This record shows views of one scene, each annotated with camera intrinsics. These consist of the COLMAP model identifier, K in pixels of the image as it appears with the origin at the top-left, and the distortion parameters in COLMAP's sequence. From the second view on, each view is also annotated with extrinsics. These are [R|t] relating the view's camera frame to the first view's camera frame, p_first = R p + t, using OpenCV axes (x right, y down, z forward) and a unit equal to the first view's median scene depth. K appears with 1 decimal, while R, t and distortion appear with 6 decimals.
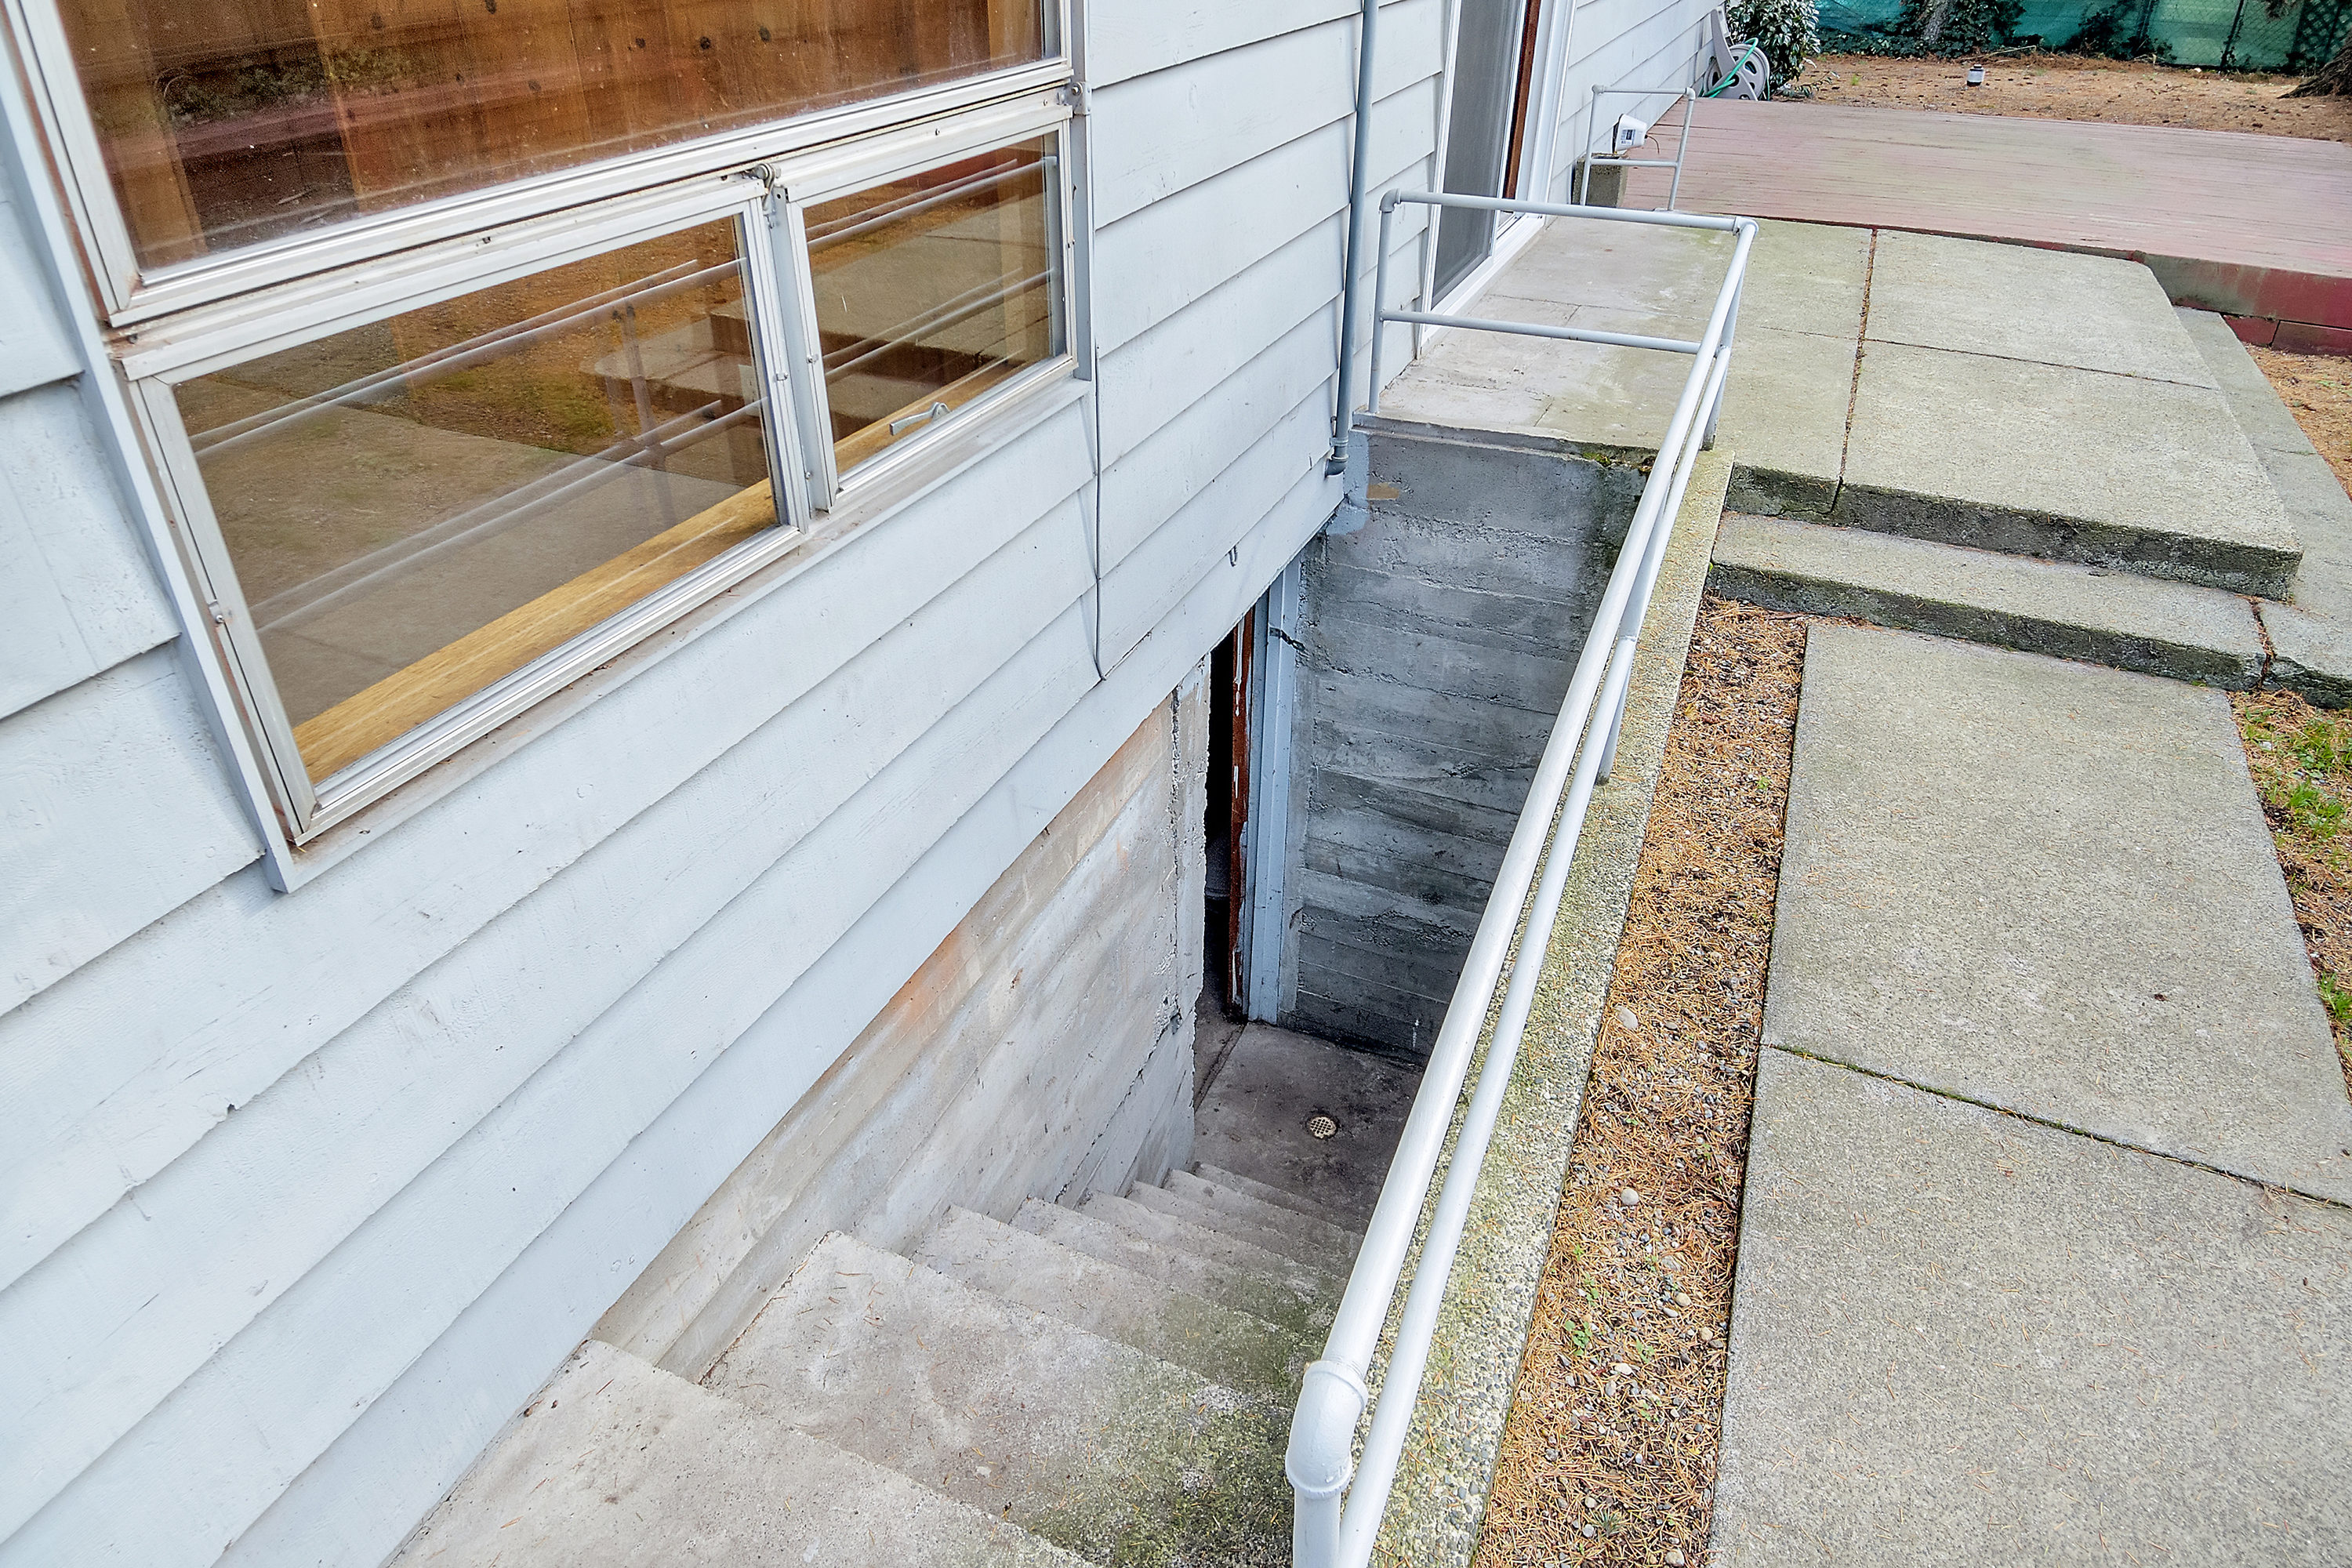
lens RADIAL K [[1436.6, 0, 1168.2], [0, 1436.6, 745.2], [0, 0, 1]] dist [0.068300, -0.094788]
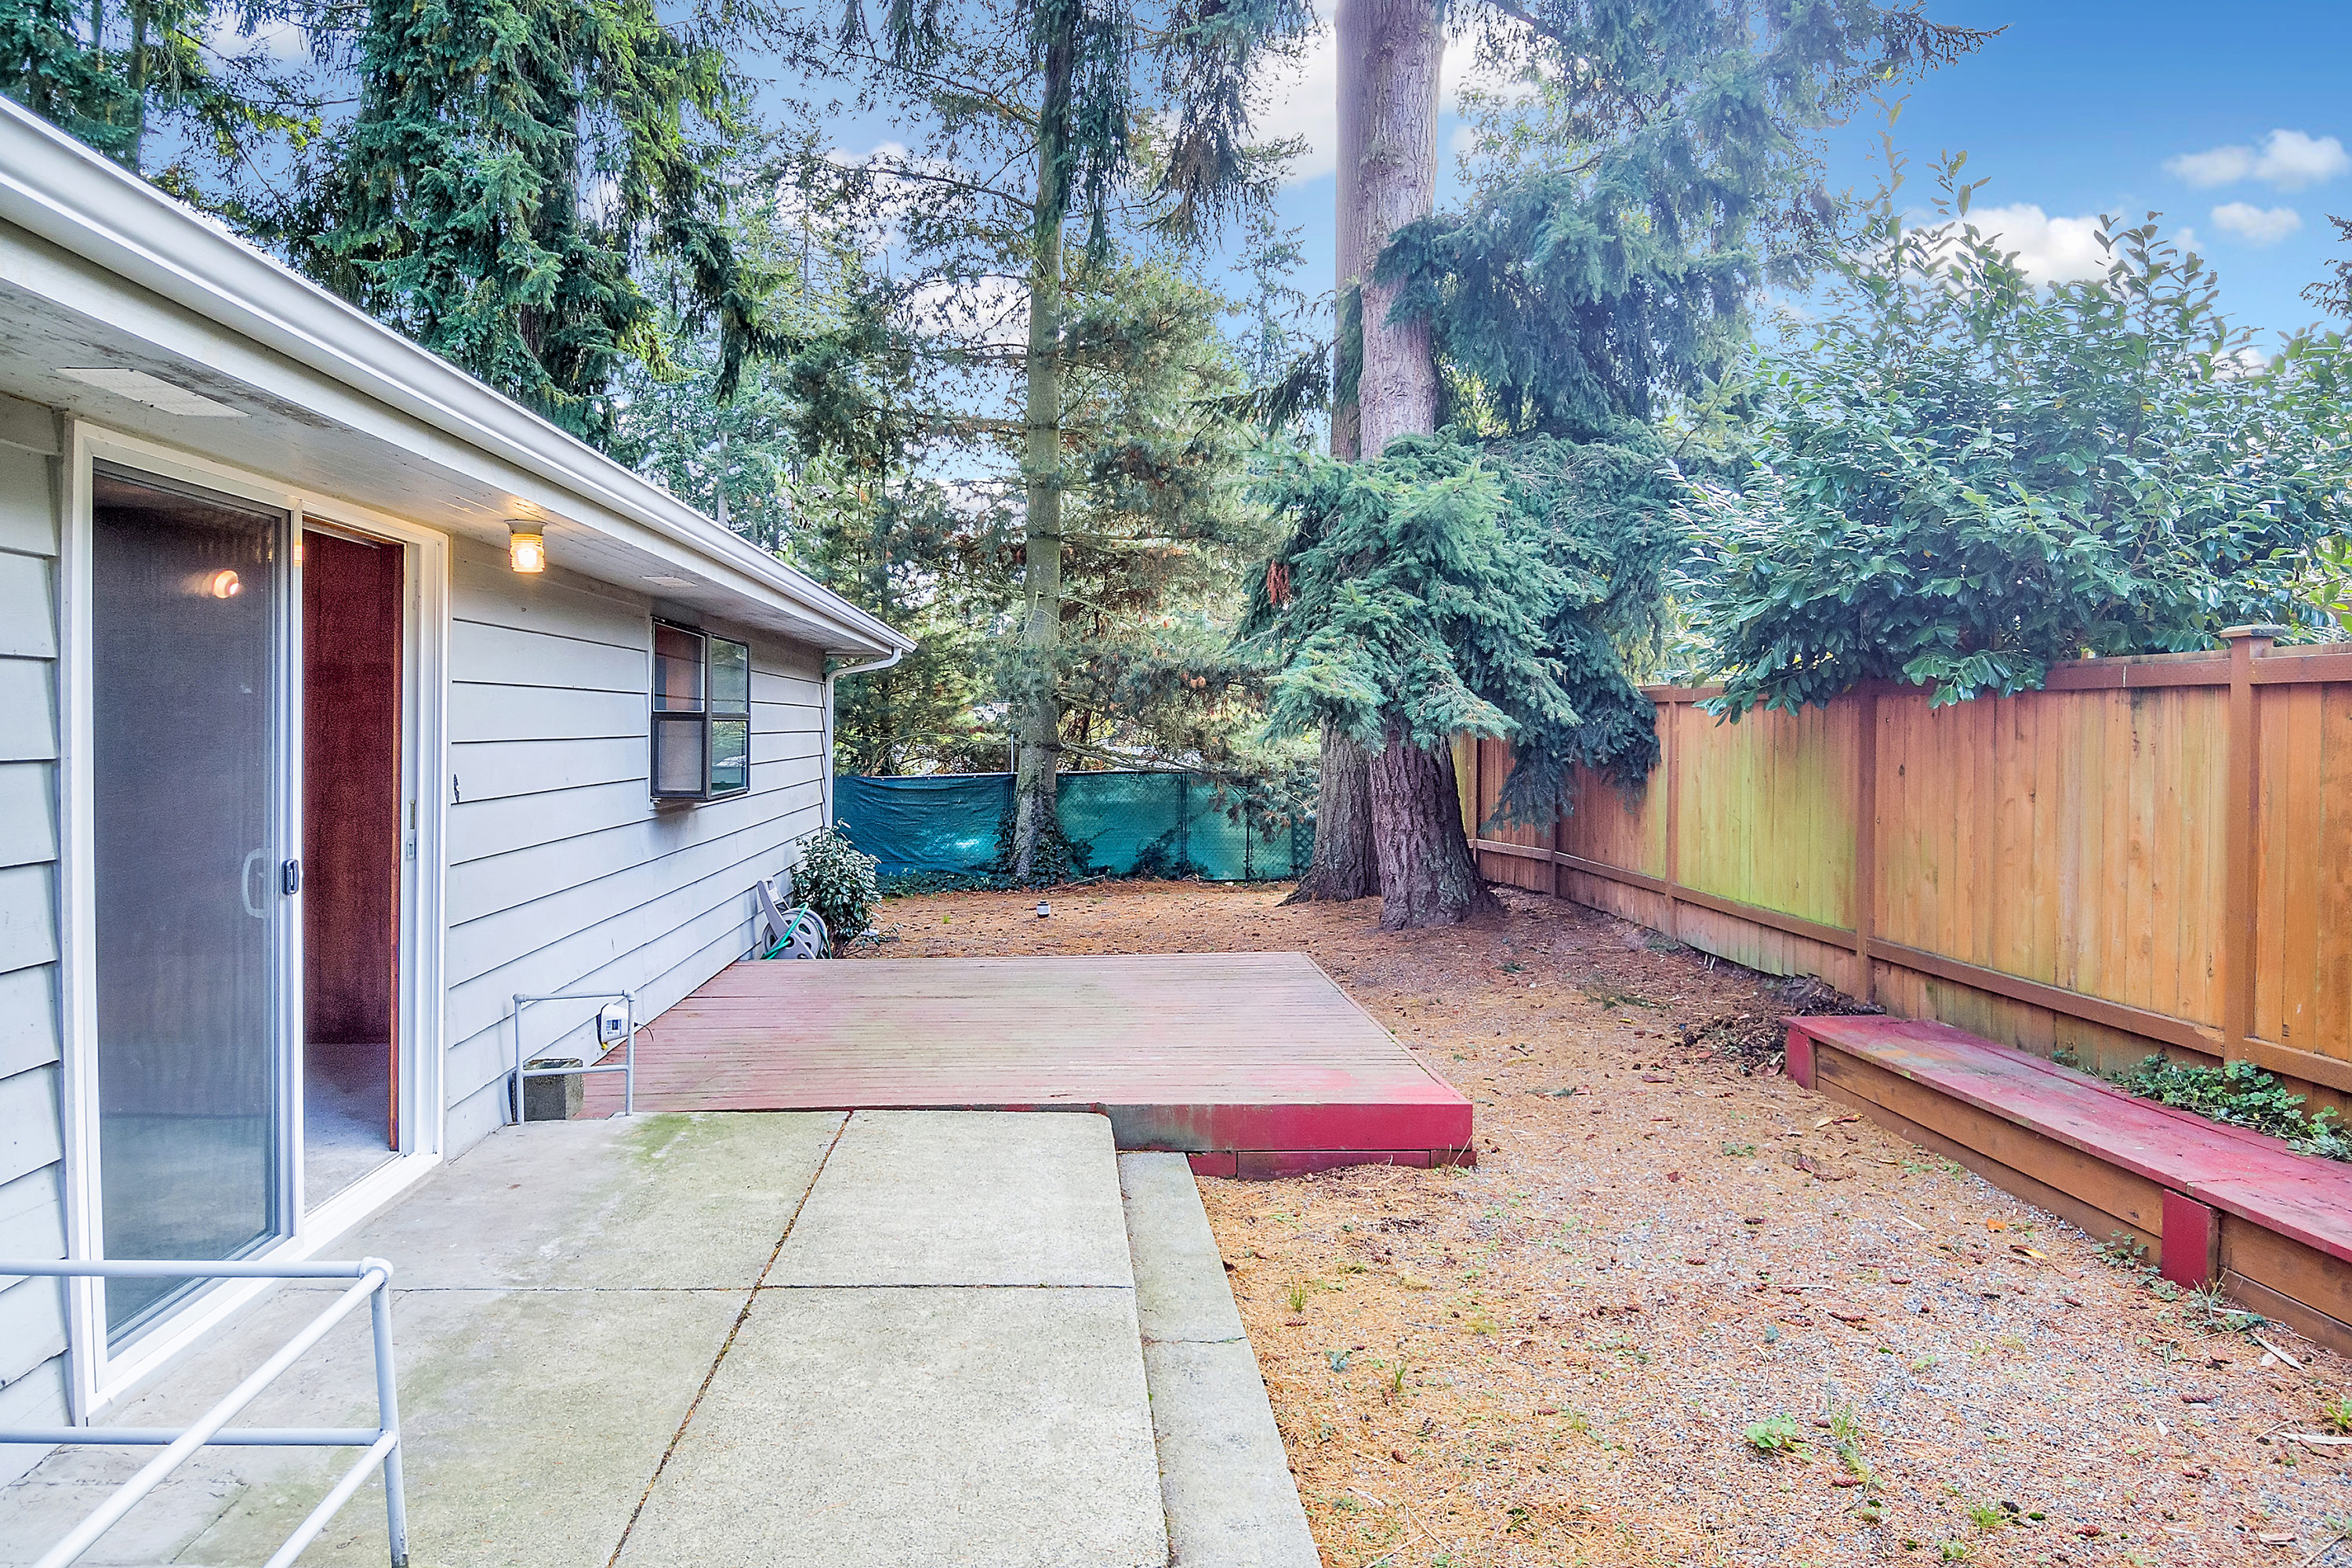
lens RADIAL K [[1436.6, 0, 1168.2], [0, 1436.6, 745.2], [0, 0, 1]] dist [0.068300, -0.094788]
pose [[0.875115, 0.002117, 0.483911, 0.206076], [0.246246, 0.858893, -0.449073, -0.084062], [-0.416578, 0.512151, 0.751108, 0.083673]]
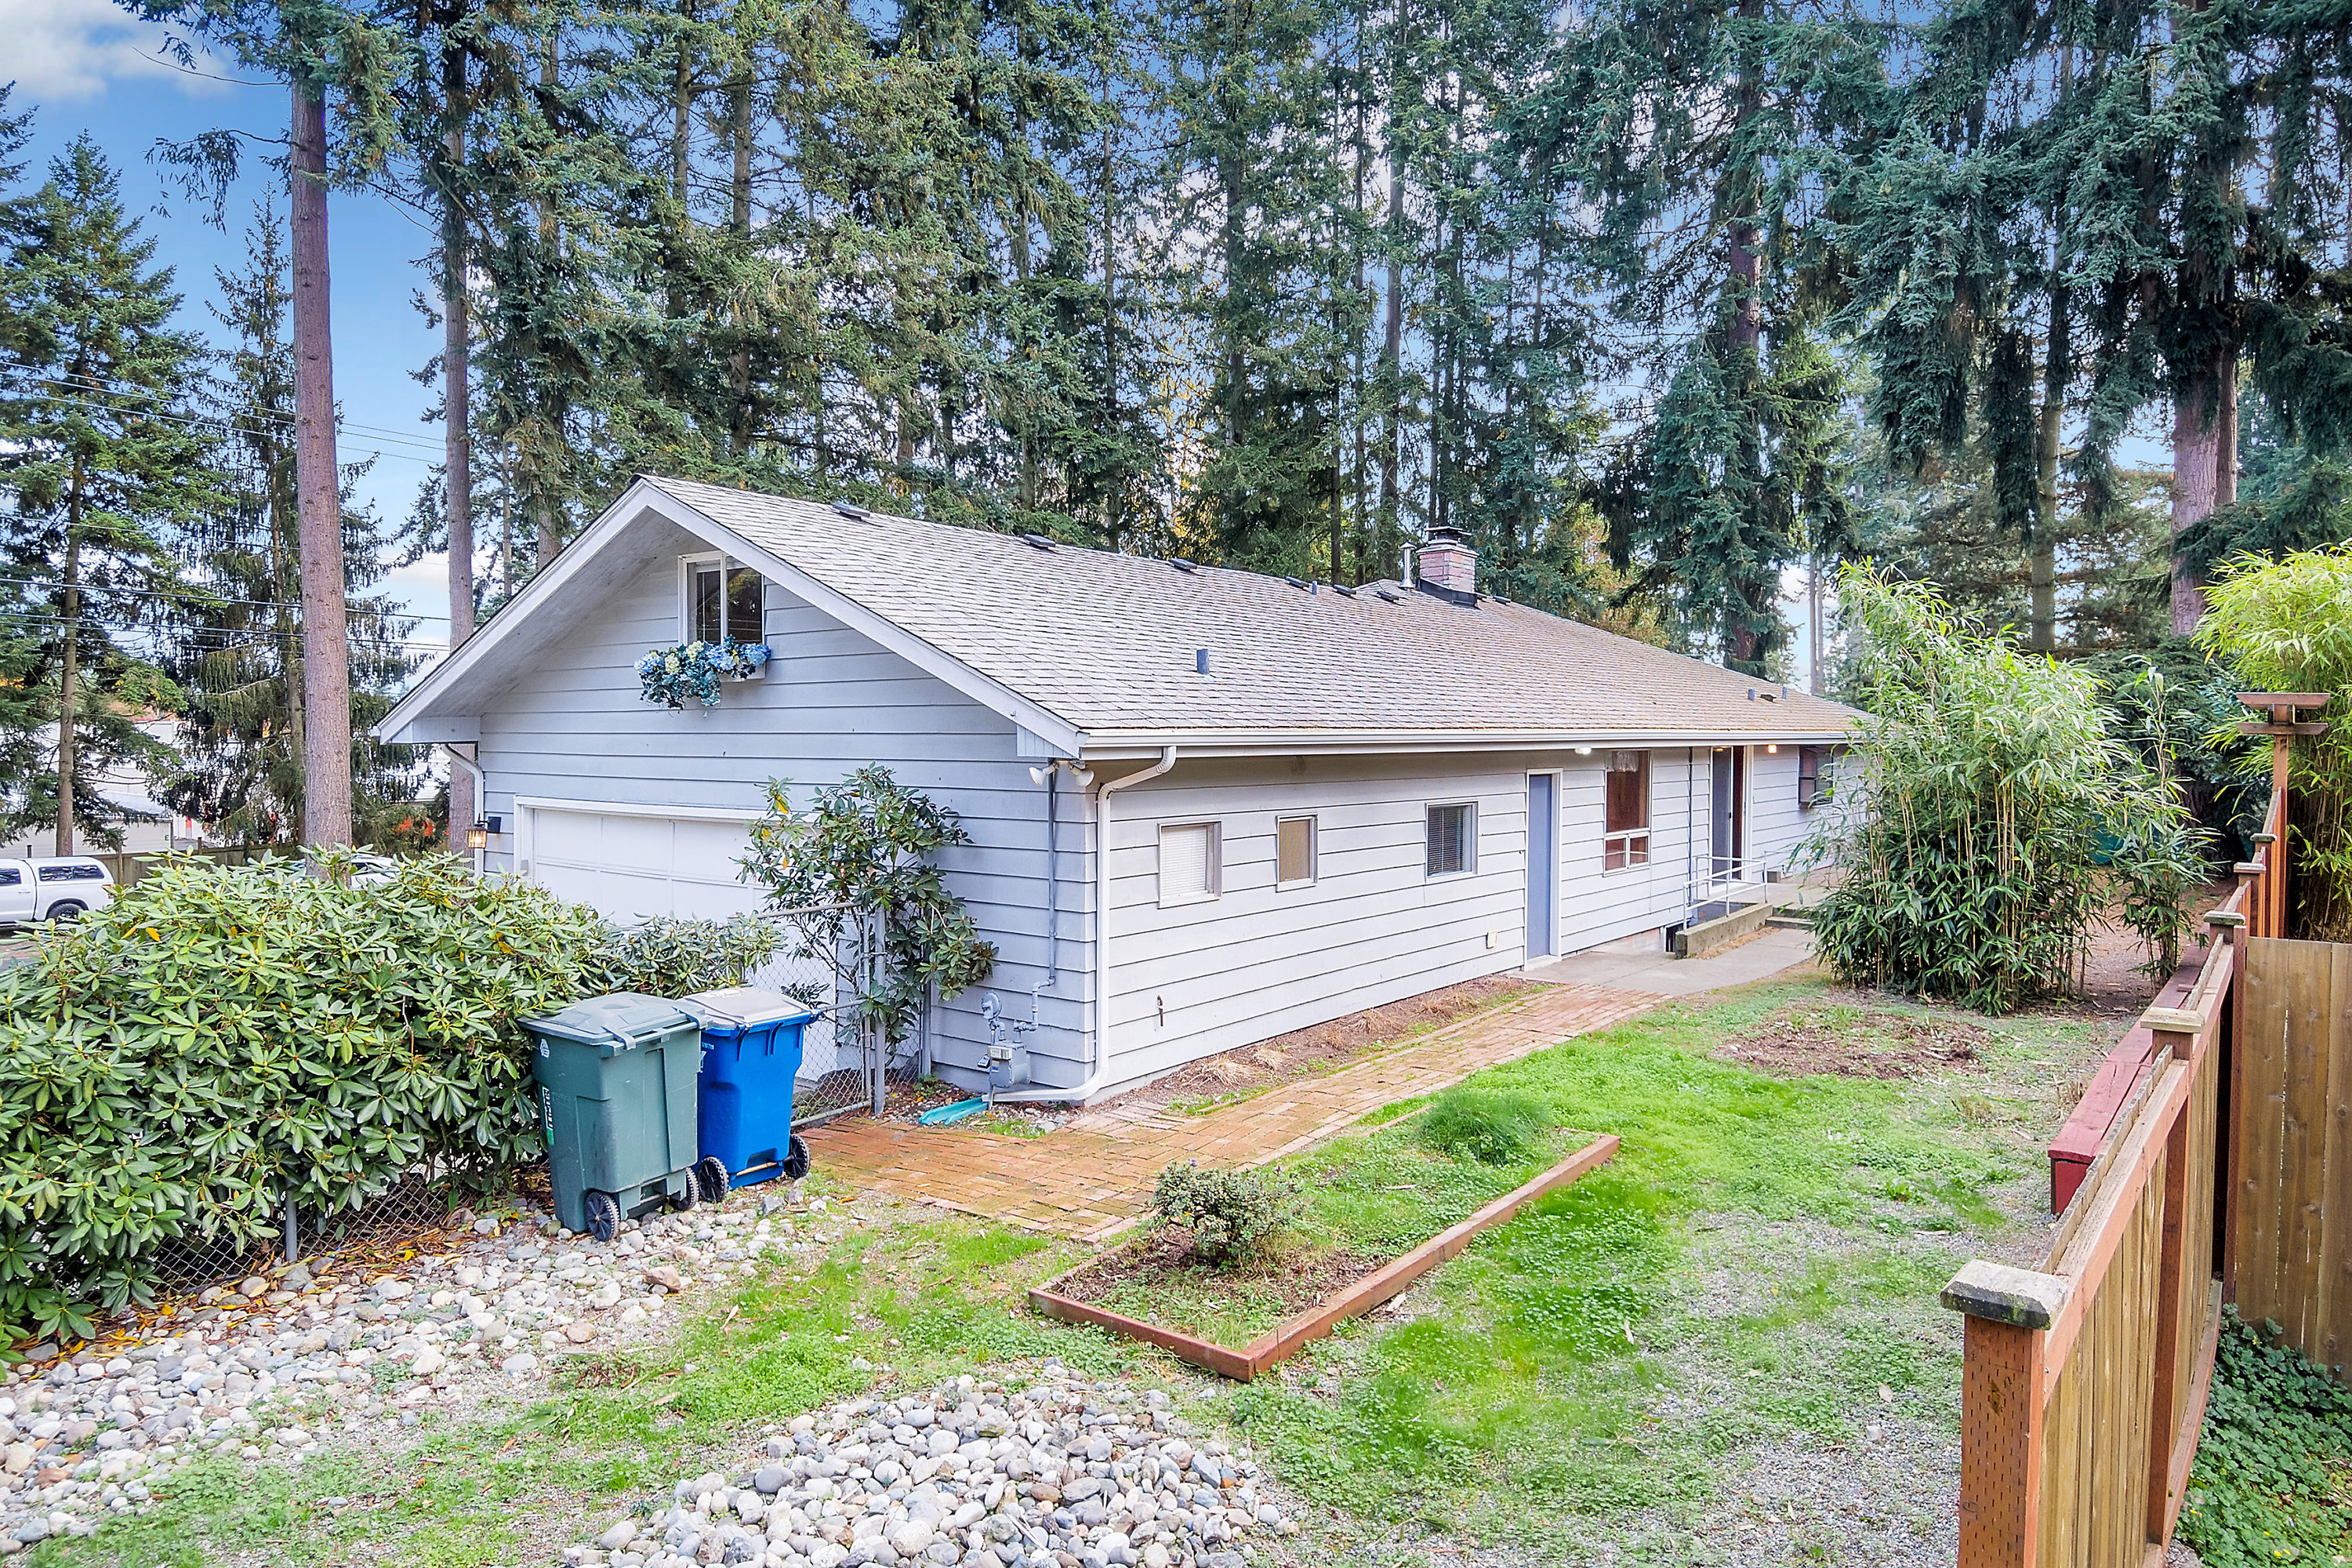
lens RADIAL K [[1436.6, 0, 1168.2], [0, 1436.6, 745.2], [0, 0, 1]] dist [0.068300, -0.094788]
pose [[0.970180, 0.008107, -0.242250, -0.259618], [-0.131526, 0.857109, -0.498062, 1.255166], [0.203596, 0.515072, 0.832616, -2.335992]]
